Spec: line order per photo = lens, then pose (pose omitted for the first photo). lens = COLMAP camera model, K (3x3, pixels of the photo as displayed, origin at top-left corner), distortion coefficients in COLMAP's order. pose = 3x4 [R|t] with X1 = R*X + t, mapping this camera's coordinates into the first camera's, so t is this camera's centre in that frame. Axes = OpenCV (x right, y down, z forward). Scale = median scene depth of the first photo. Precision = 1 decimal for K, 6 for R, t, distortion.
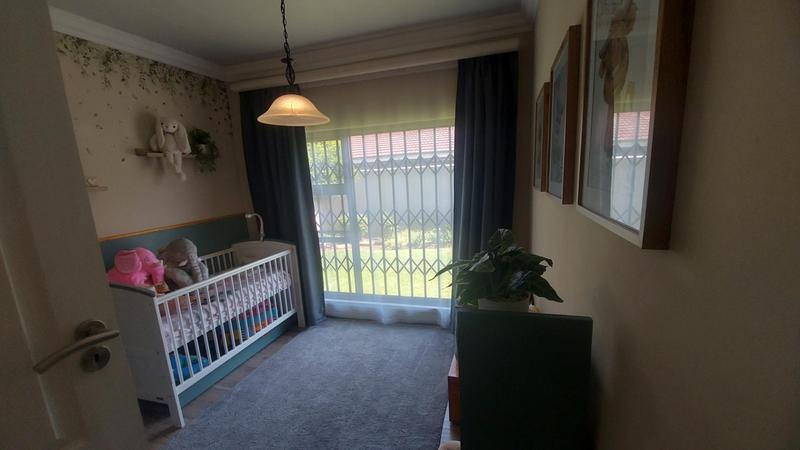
lens RADIAL K [[322.8, 0, 406.8], [0, 322.8, 236.5], [0, 0, 1]] dist [-0.000819, -0.006374]
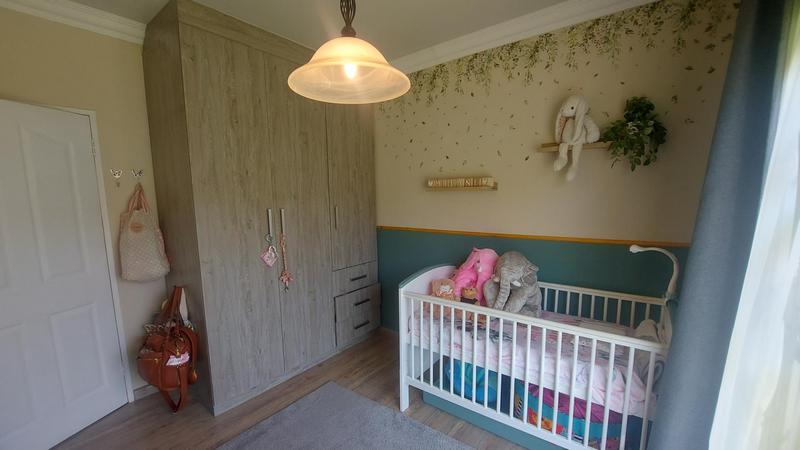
lens RADIAL K [[322.8, 0, 406.8], [0, 322.8, 236.5], [0, 0, 1]] dist [-0.000819, -0.006374]
pose [[-0.344443, 0.172525, -0.922819, 0.133985], [-0.150704, 0.960060, 0.235738, -0.174557], [0.926632, 0.220271, -0.304686, 0.930563]]
